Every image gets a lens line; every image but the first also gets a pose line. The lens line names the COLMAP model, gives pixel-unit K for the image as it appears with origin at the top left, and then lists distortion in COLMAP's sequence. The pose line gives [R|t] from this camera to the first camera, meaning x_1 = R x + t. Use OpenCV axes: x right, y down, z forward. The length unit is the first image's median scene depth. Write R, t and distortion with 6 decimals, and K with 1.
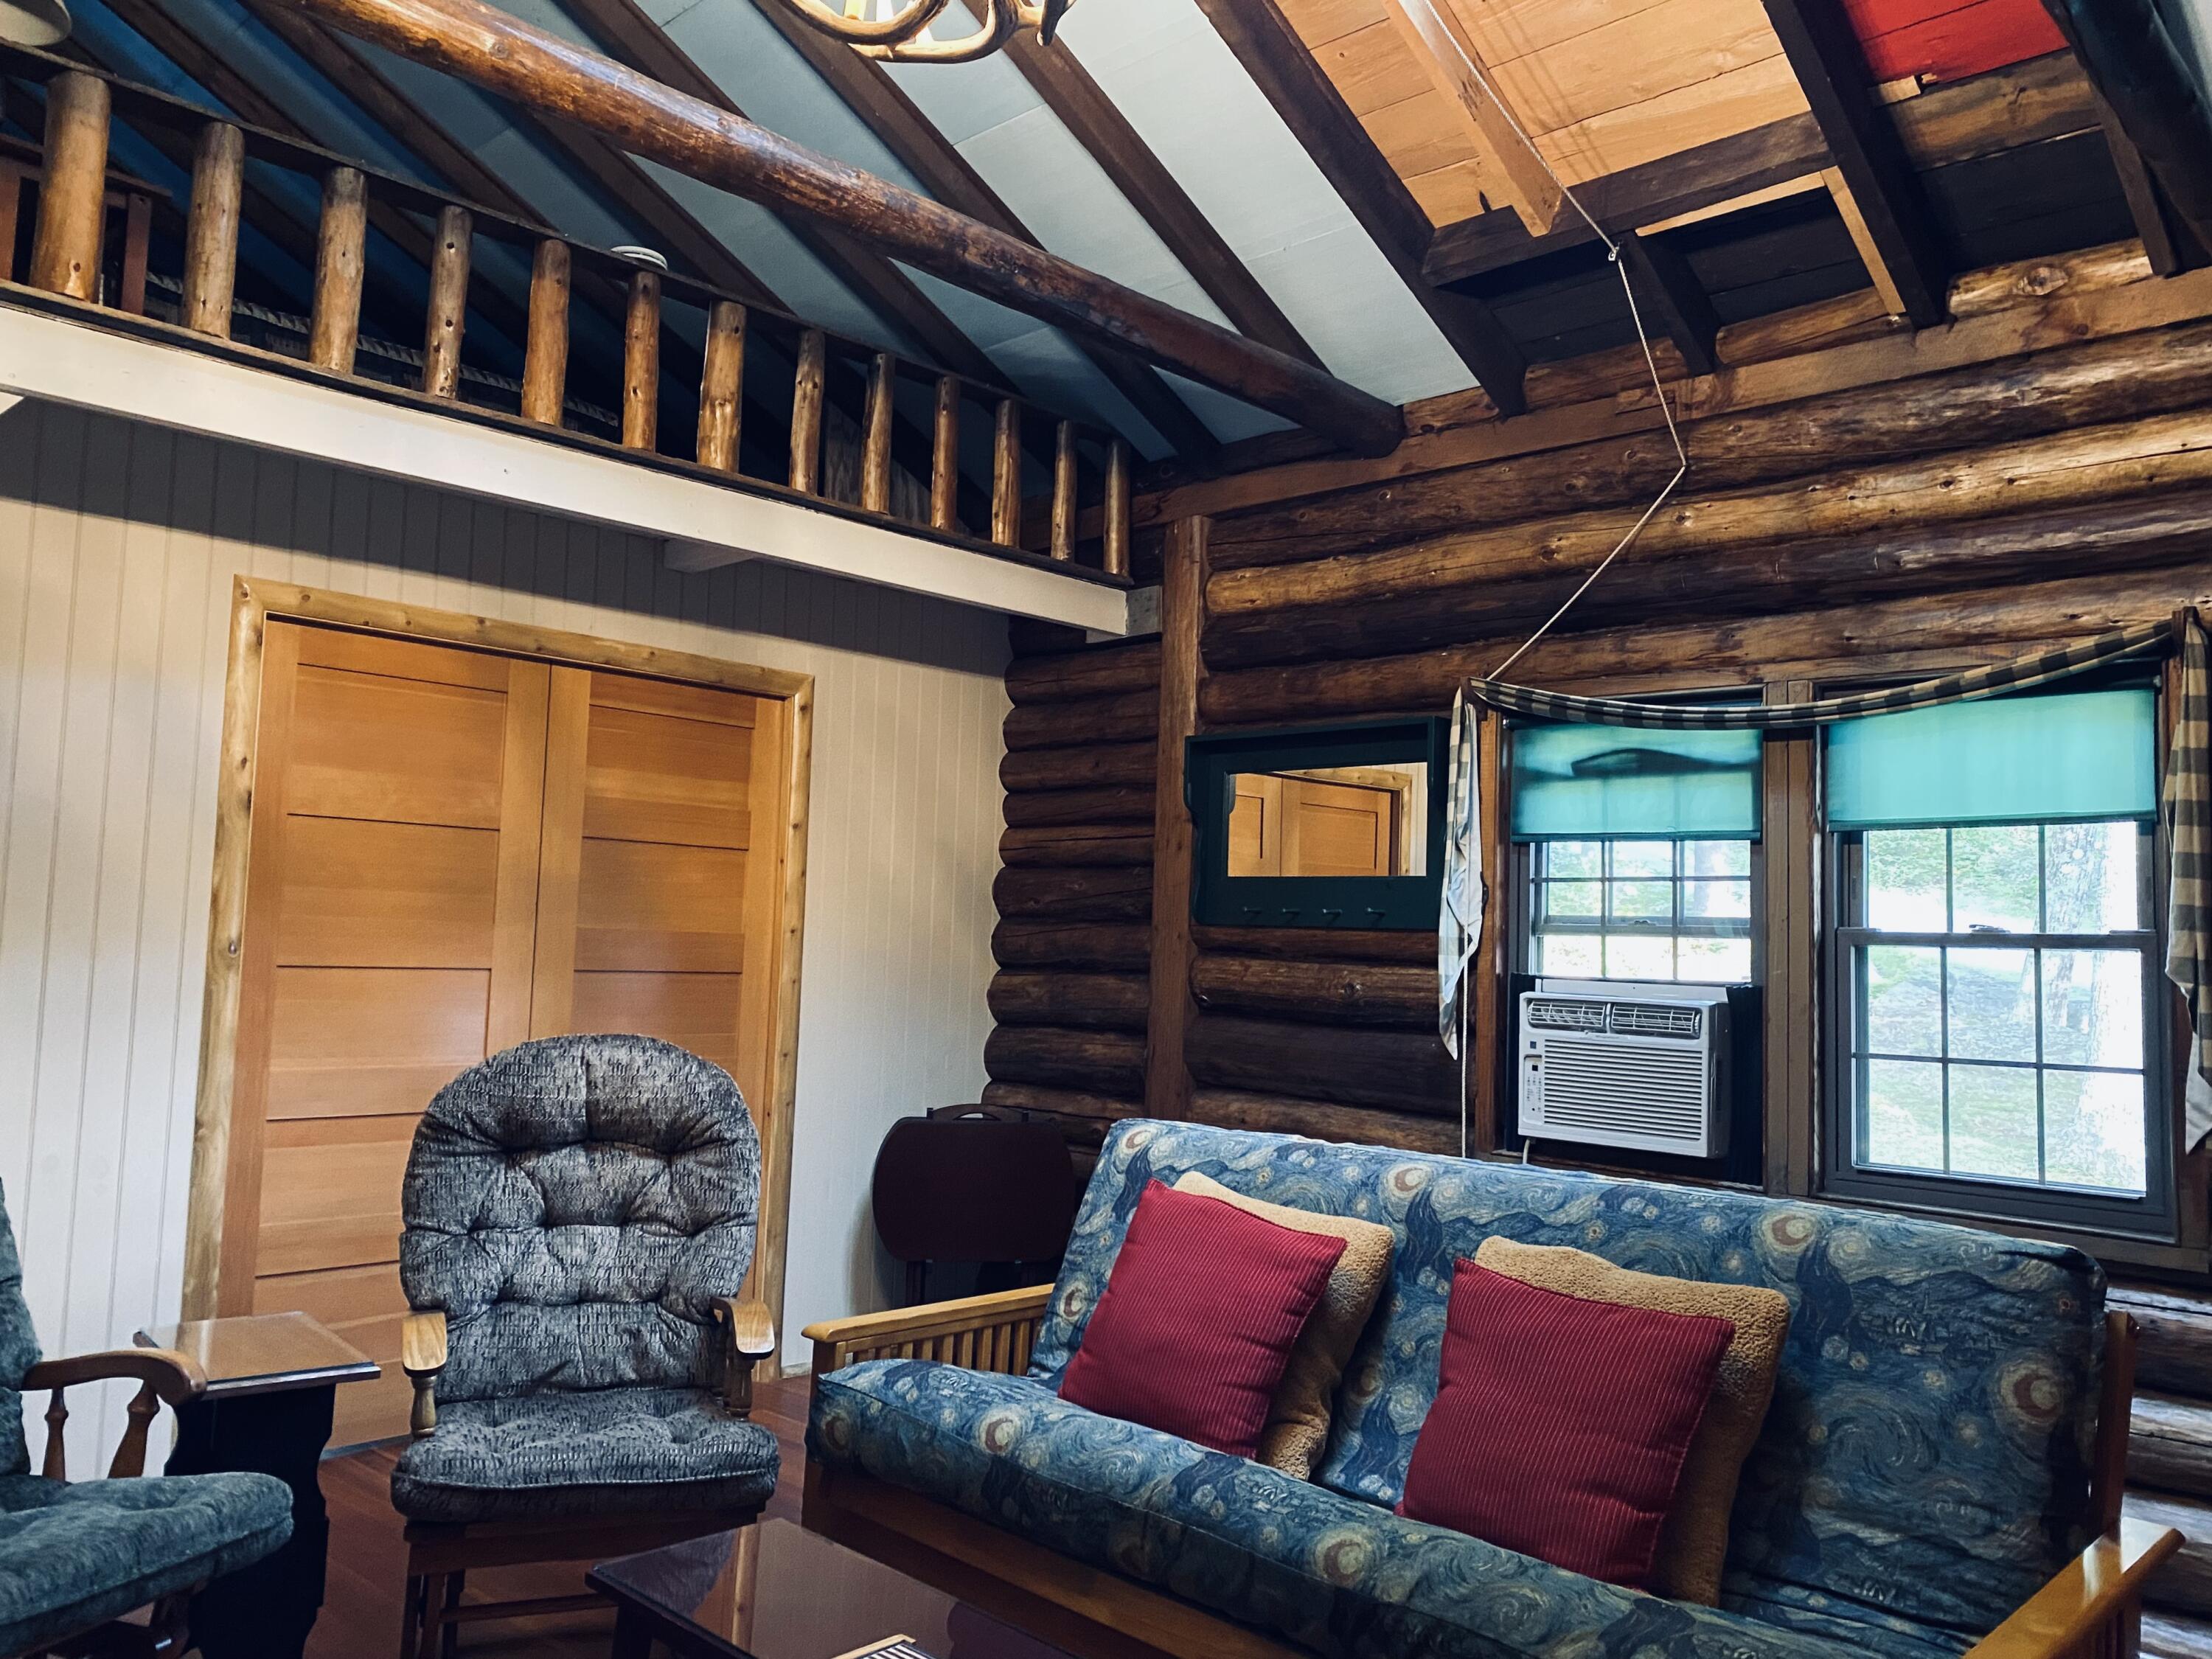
lens RADIAL K [[1660.9, 0, 1086.5], [0, 1660.9, 776.8], [0, 0, 1]] dist [-0.007711, -0.003725]
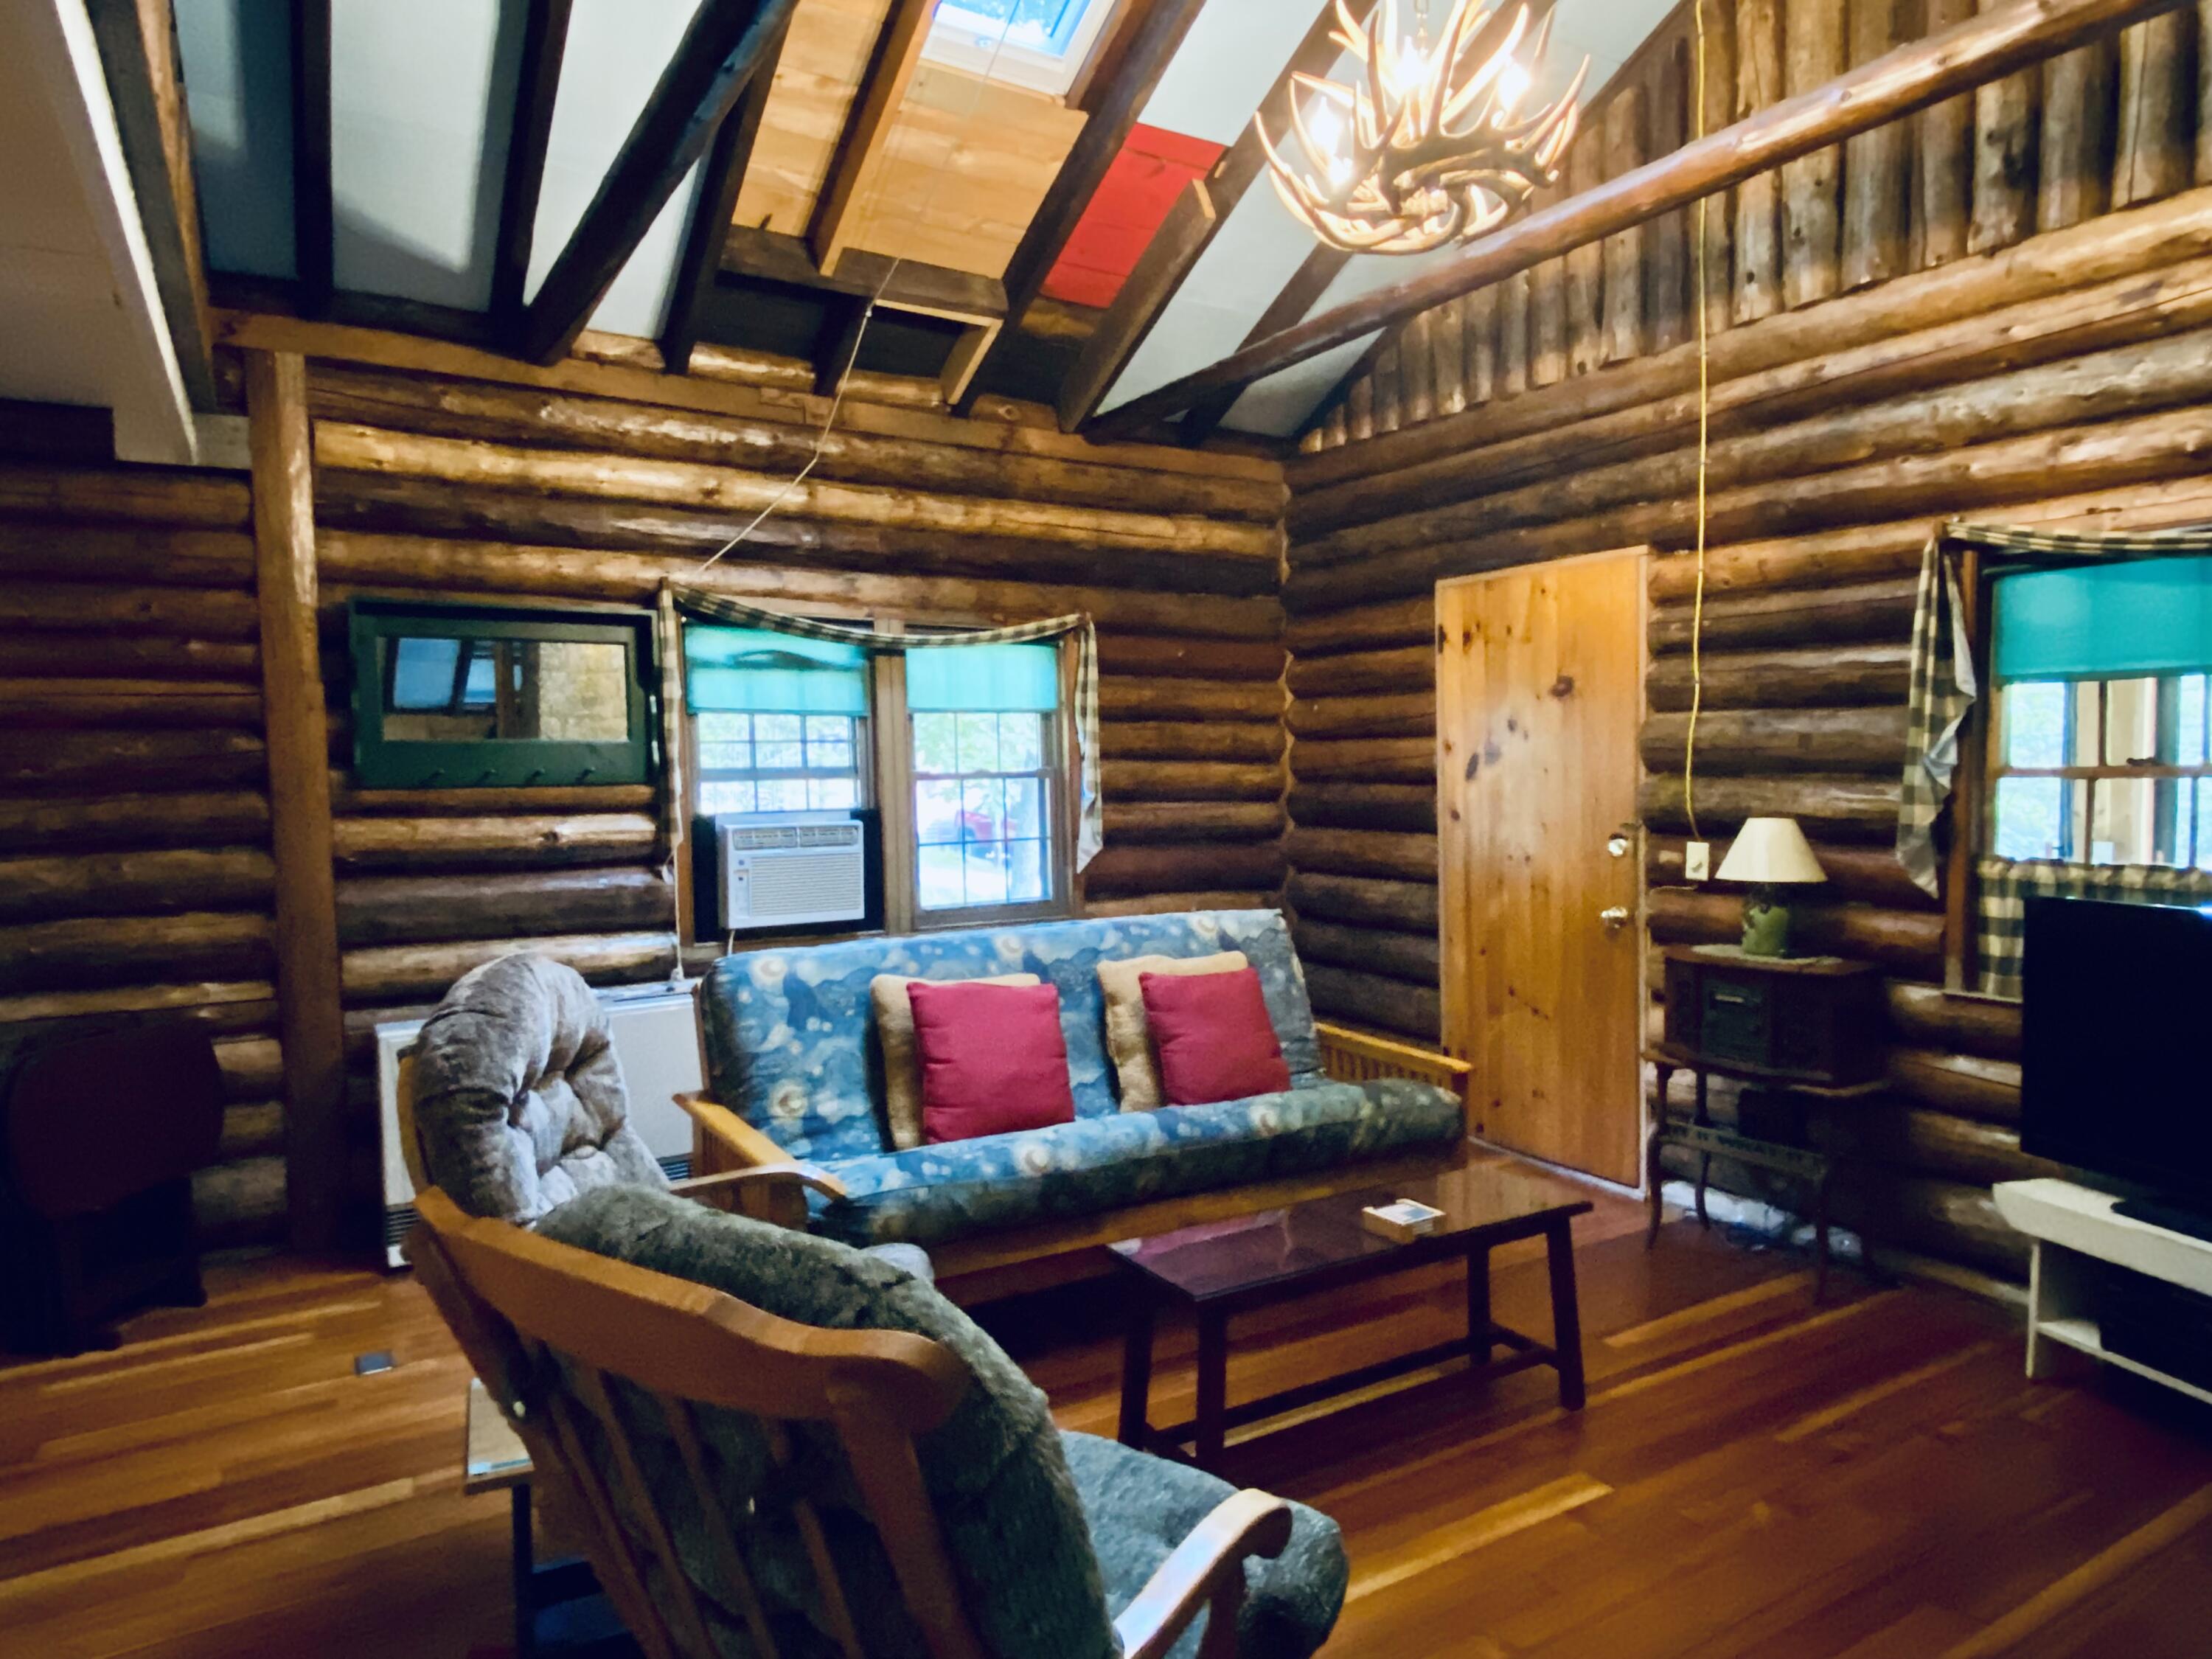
lens RADIAL K [[1338.5, 0, 1106.2], [0, 1338.5, 835.2], [0, 0, 1]] dist [0.043435, -0.000518]
pose [[0.242046, -0.079260, 0.967022, -0.759031], [-0.066934, 0.992919, 0.098136, 0.008951], [-0.967953, -0.088480, 0.235027, 0.453439]]
